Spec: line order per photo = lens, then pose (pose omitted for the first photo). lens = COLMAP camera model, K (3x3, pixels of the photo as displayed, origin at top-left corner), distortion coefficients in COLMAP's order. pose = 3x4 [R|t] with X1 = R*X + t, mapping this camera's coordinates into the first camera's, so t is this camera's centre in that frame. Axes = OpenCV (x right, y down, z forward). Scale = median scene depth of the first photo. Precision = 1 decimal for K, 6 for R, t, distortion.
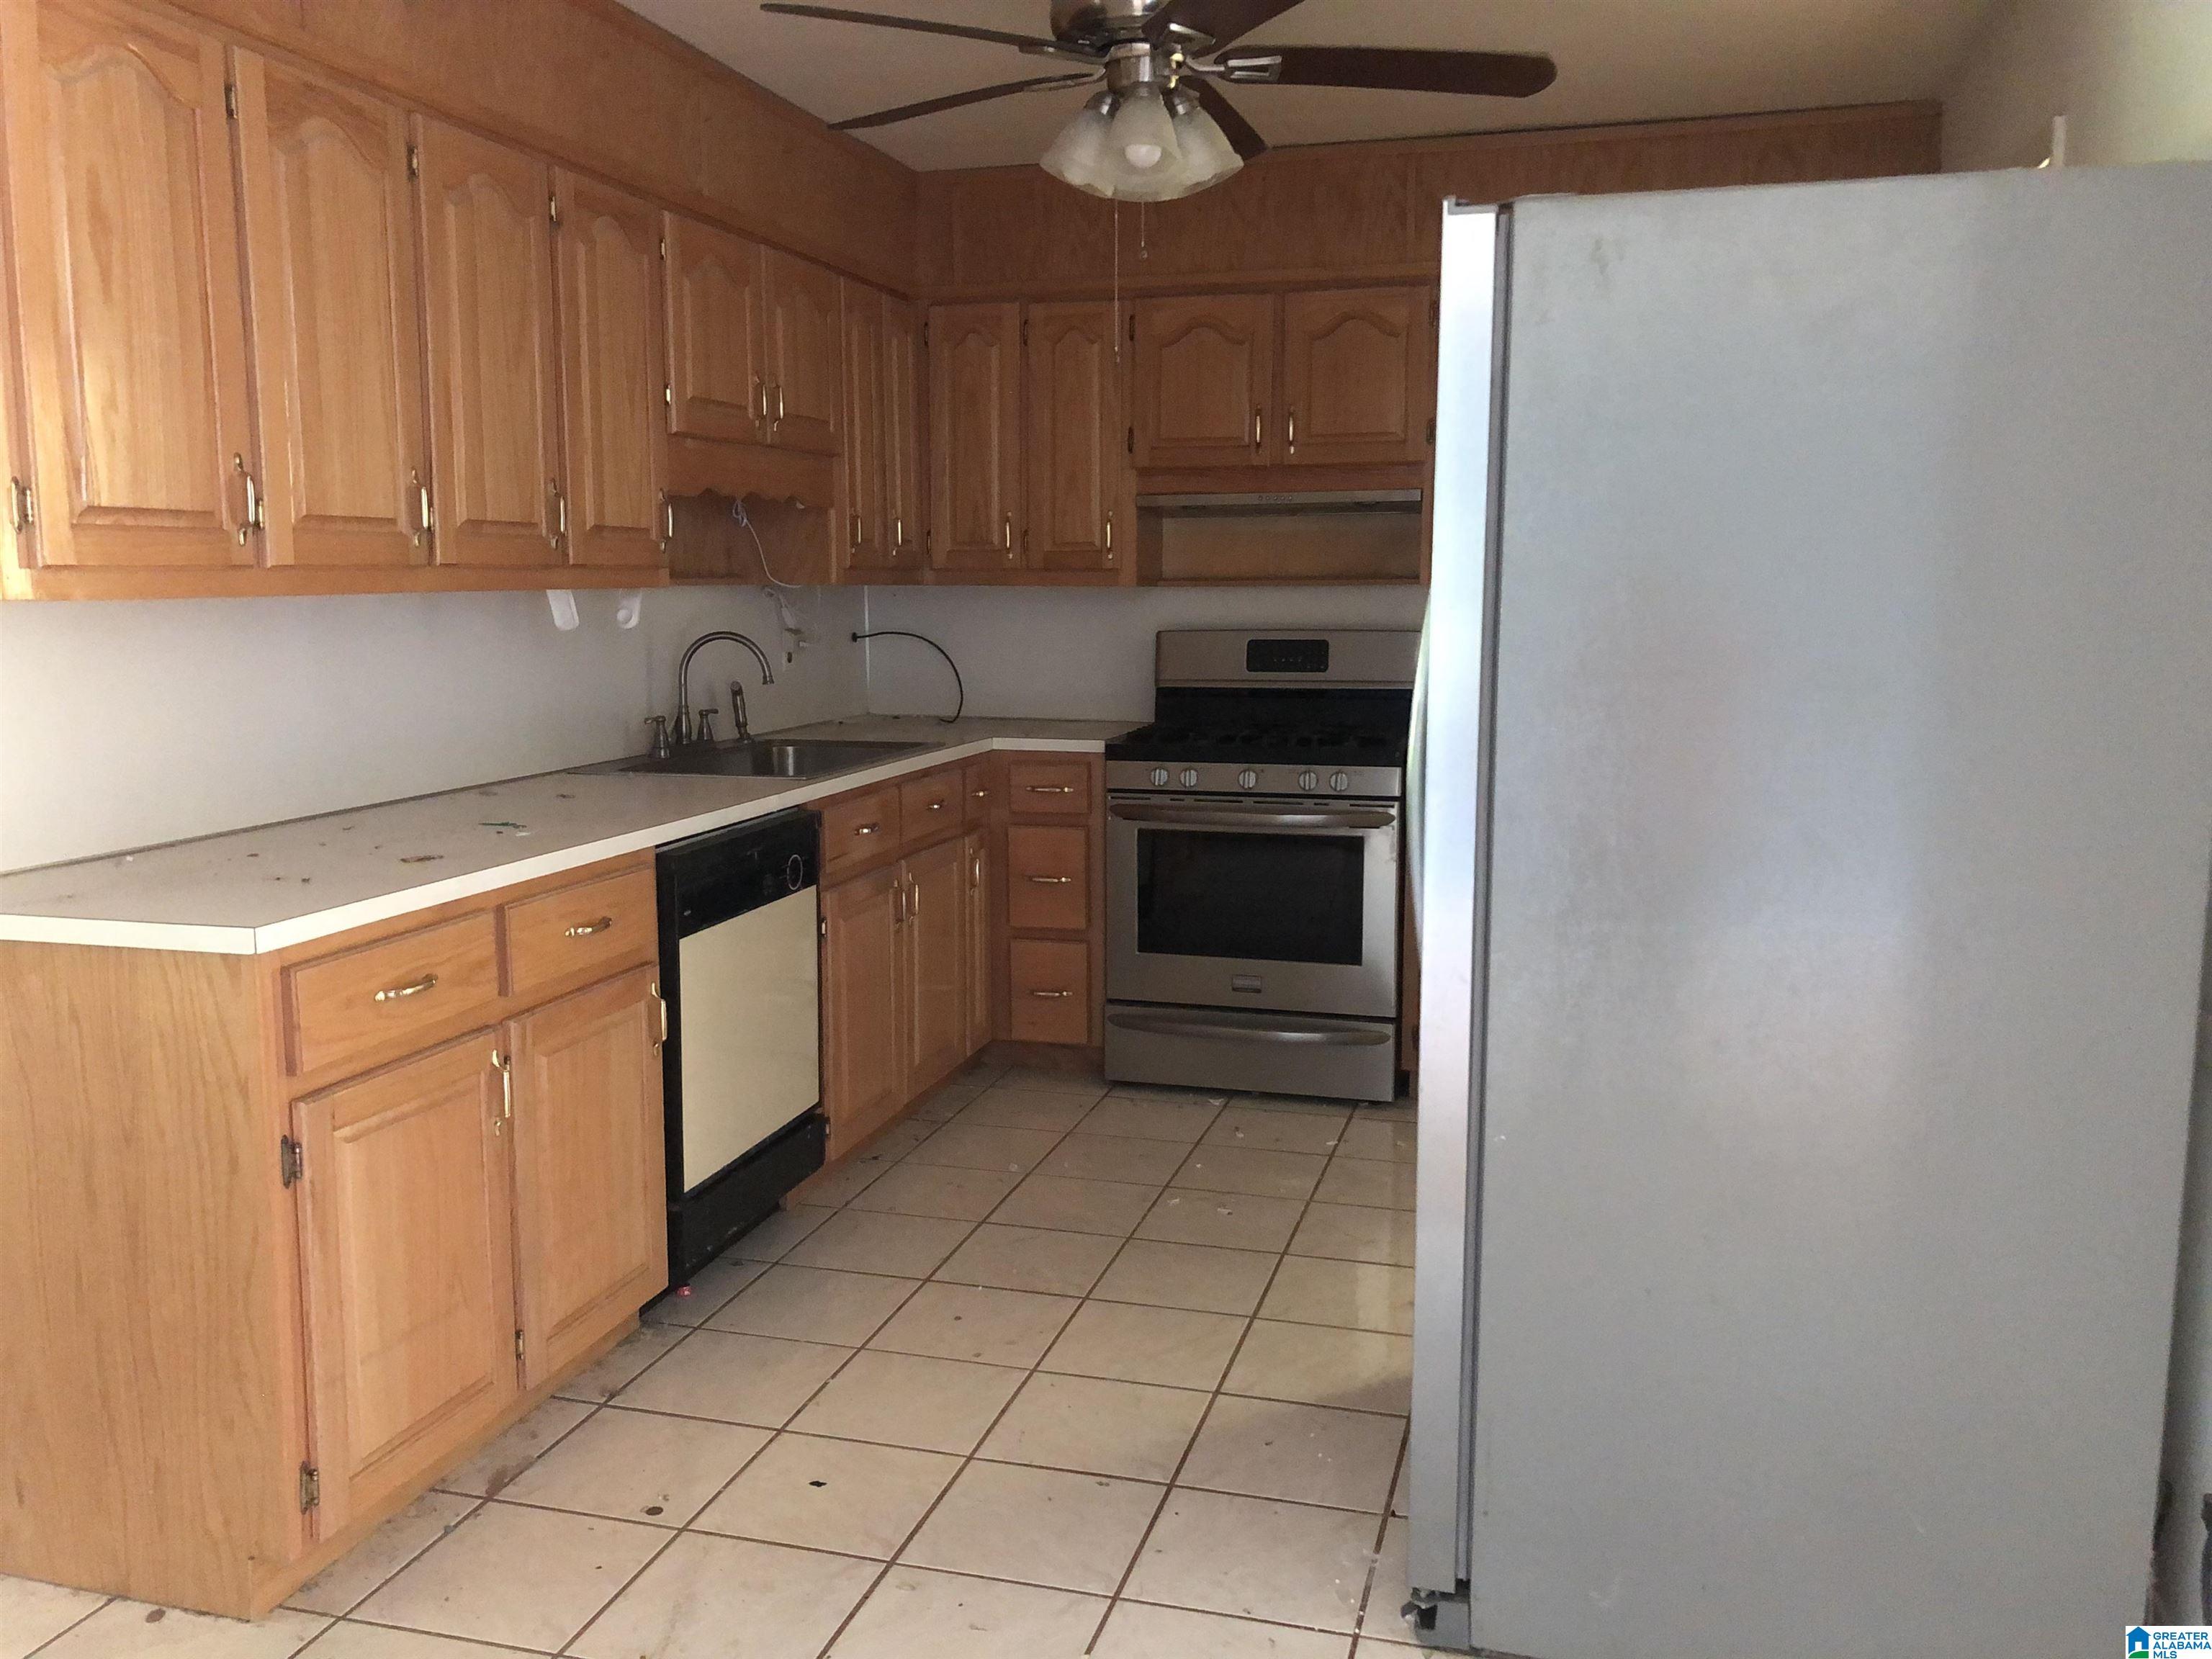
lens RADIAL K [[1809.8, 0, 1106.0], [0, 1809.8, 829.5], [0, 0, 1]] dist [0.008769, 0.007032]
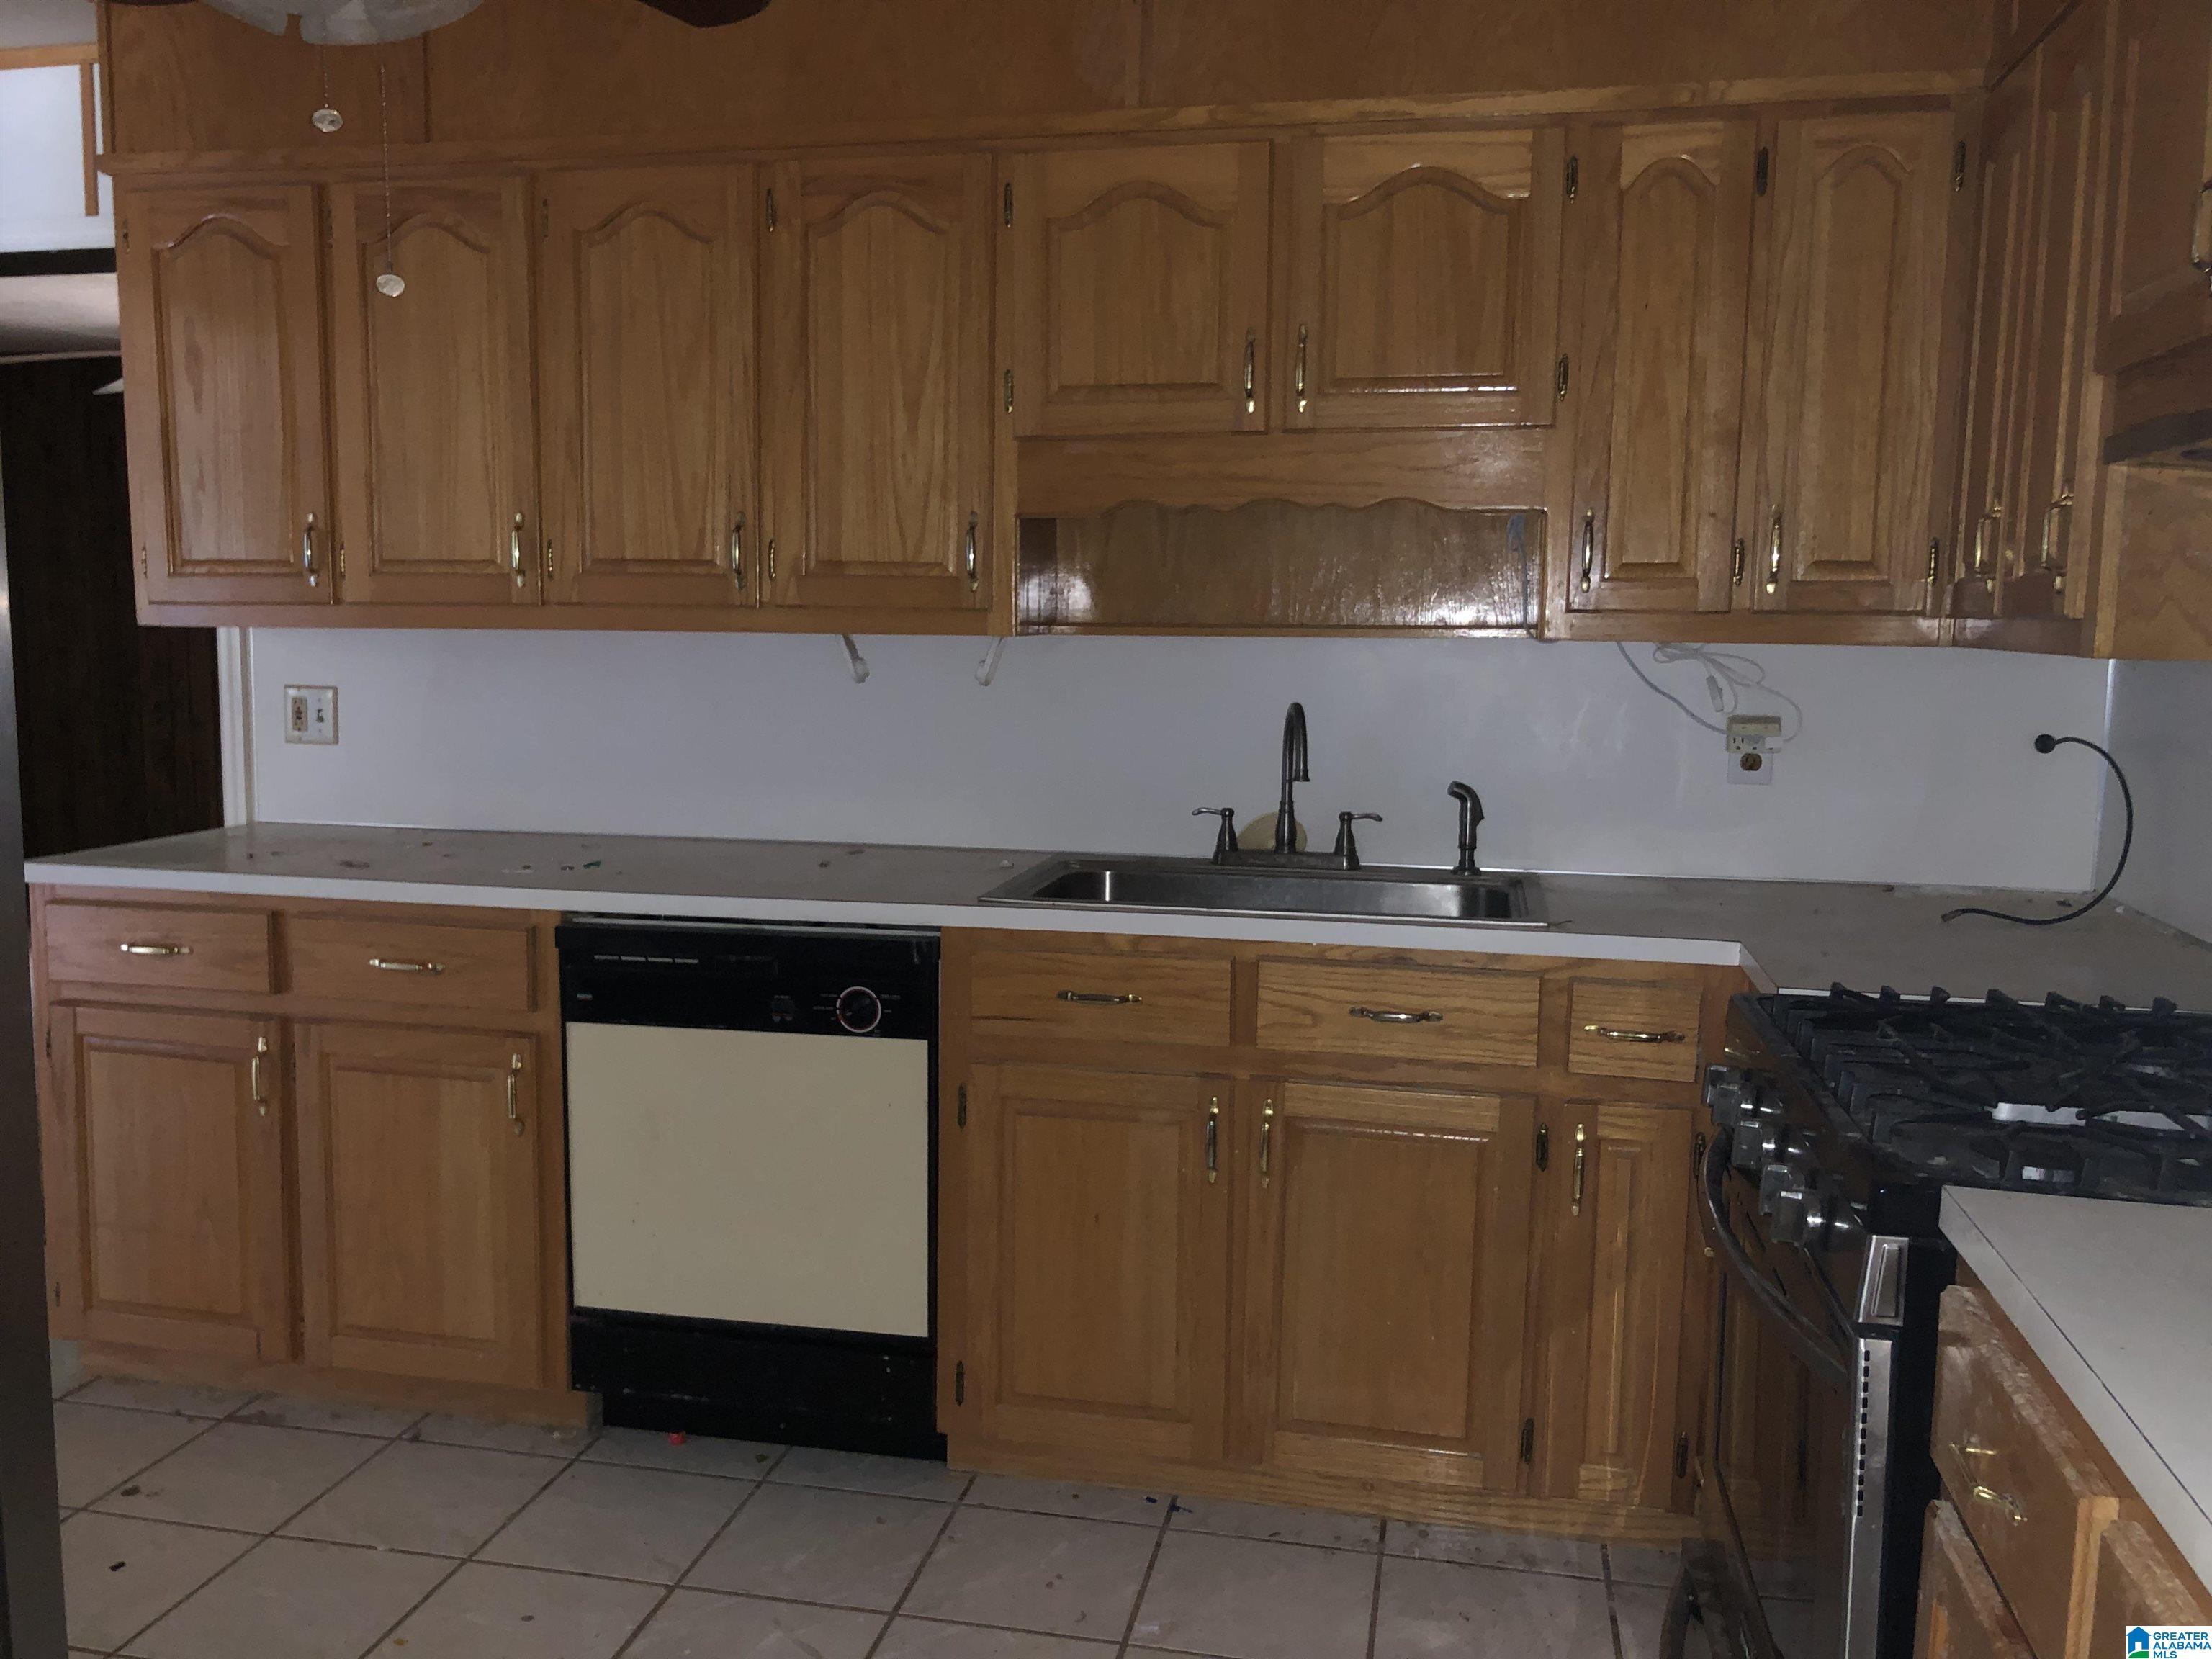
lens RADIAL K [[1809.8, 0, 1106.0], [0, 1809.8, 829.5], [0, 0, 1]] dist [0.008769, 0.007032]
pose [[0.070610, 0.117314, -0.990581, 0.597593], [-0.150710, 0.982915, 0.105664, -0.151324], [0.986053, 0.141830, 0.087084, 1.064754]]
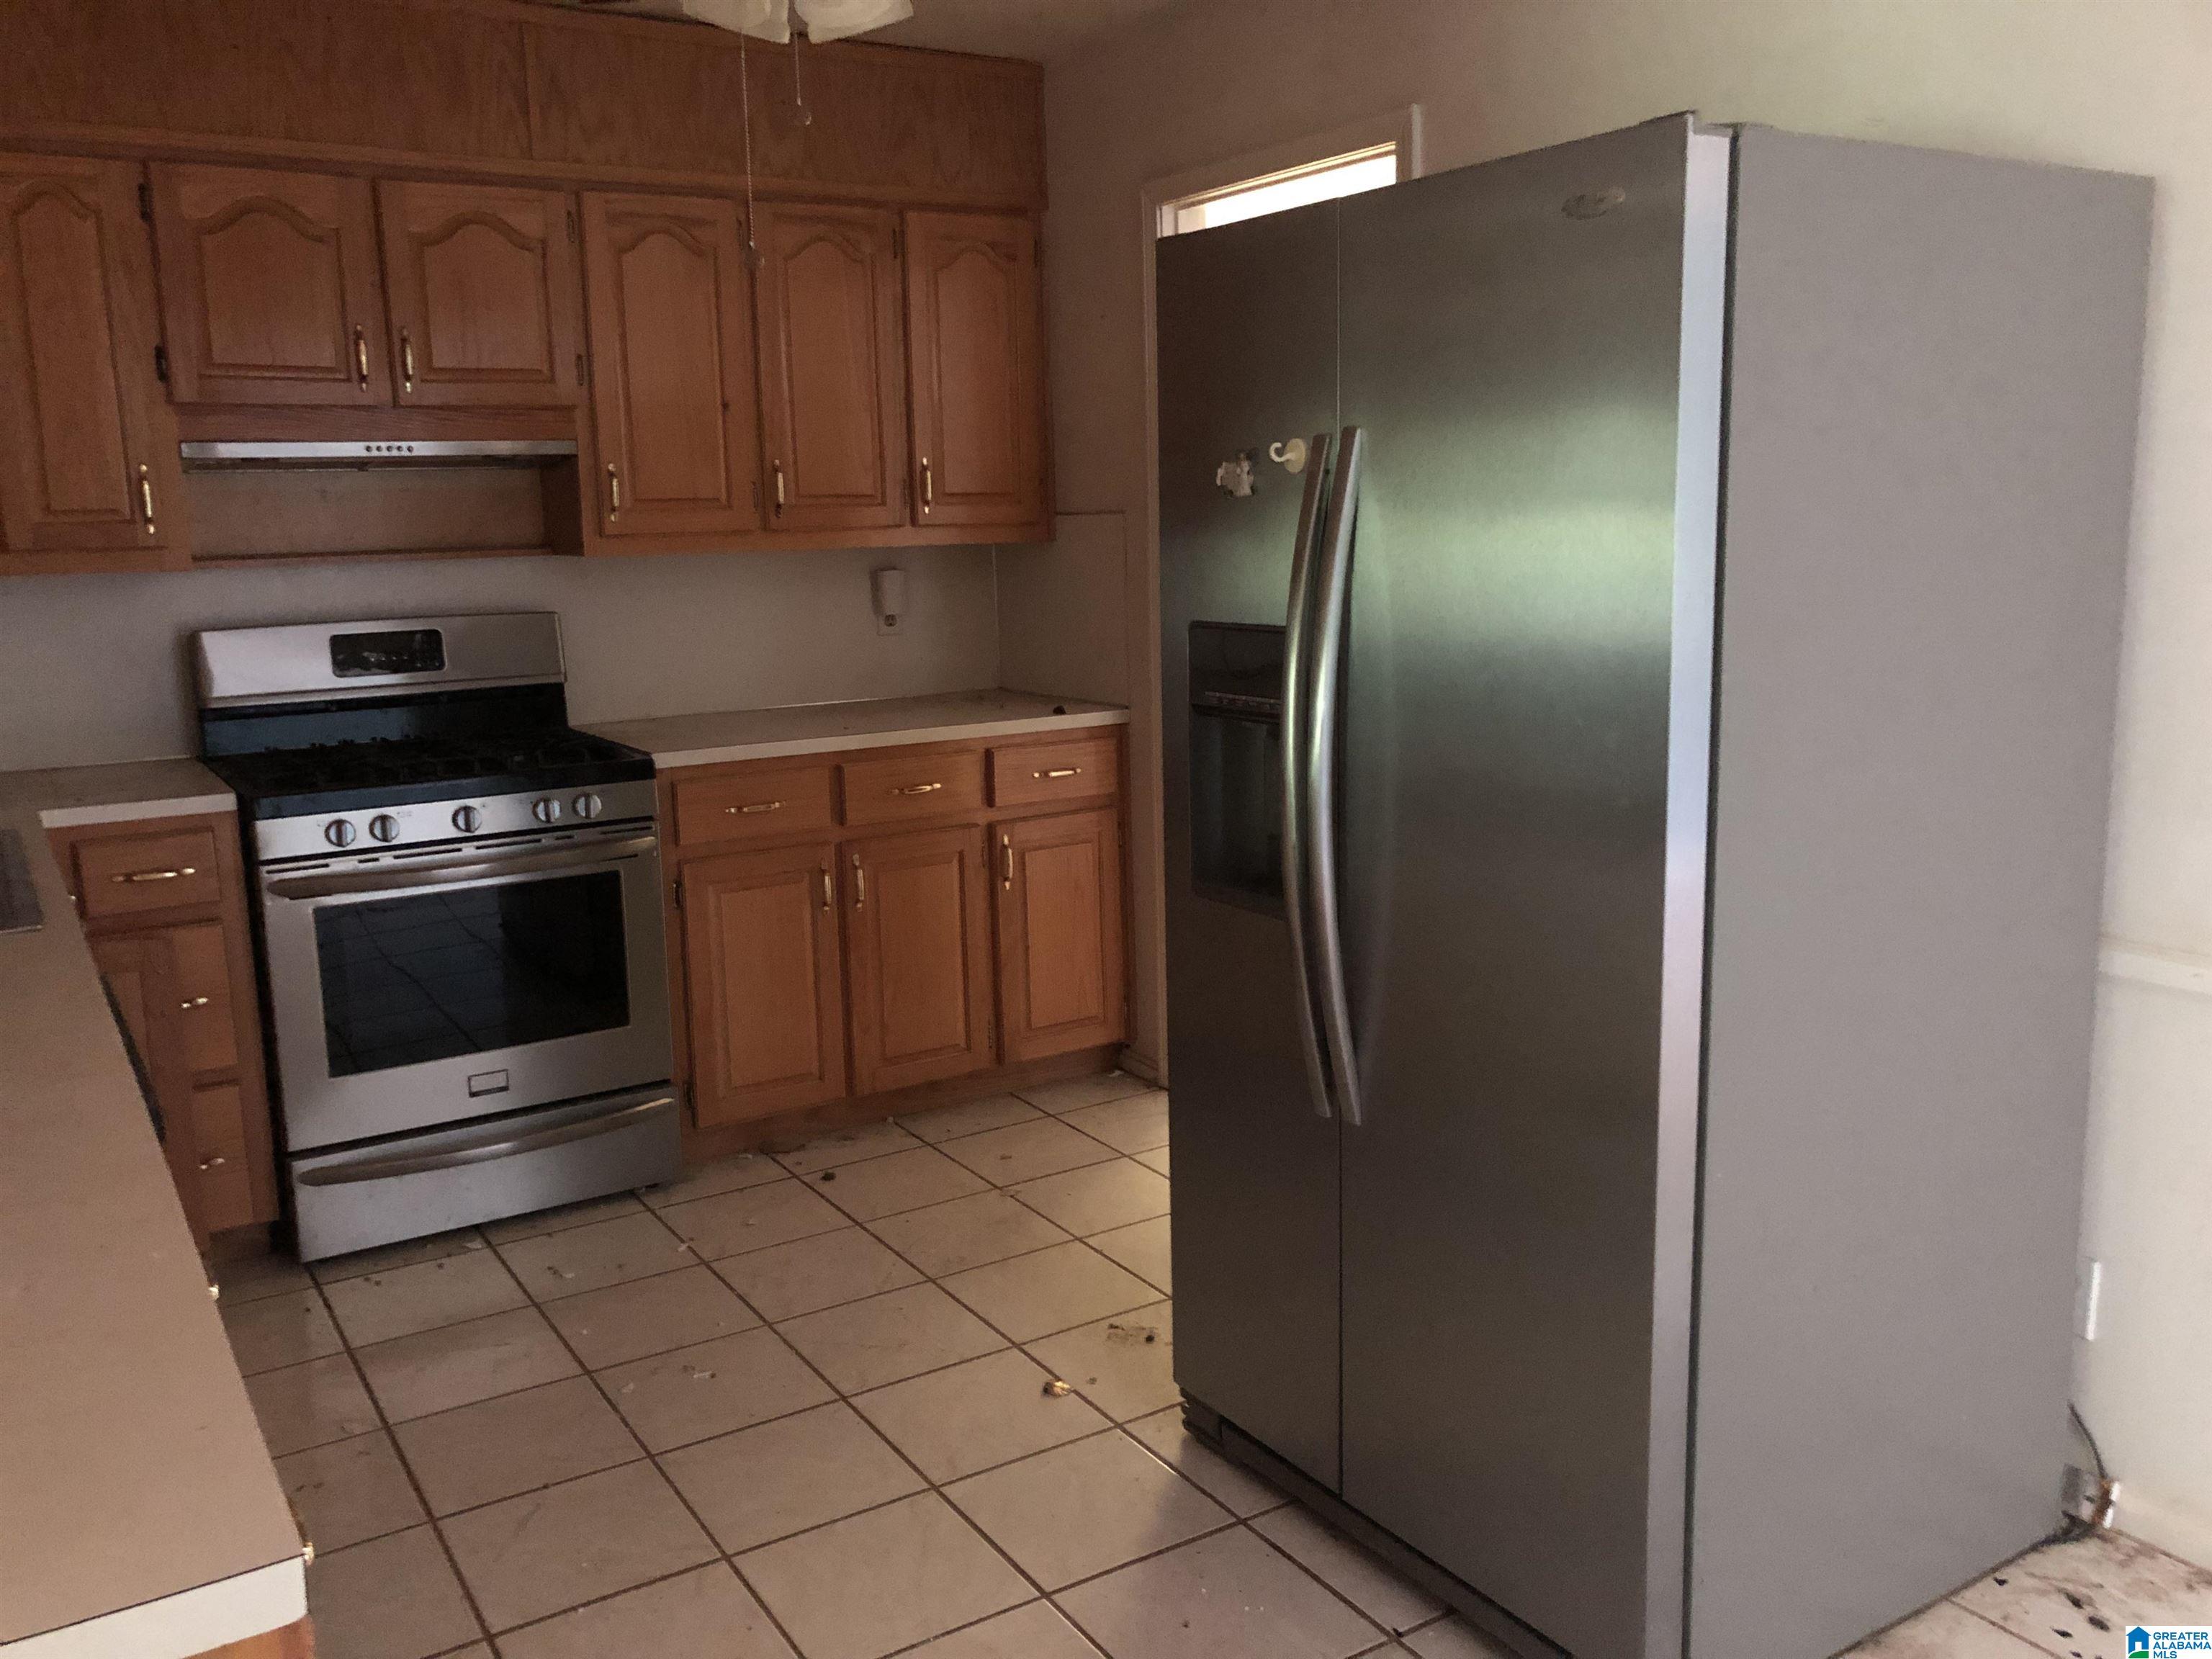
lens RADIAL K [[1817.9, 0, 1107.5], [0, 1817.9, 774.6], [0, 0, 1]] dist [0.006506, 0.004427]
pose [[0.666297, -0.122568, 0.735544, -0.297641], [0.124586, 0.990832, 0.052252, -0.051182], [-0.735205, 0.056823, 0.675459, 0.277702]]
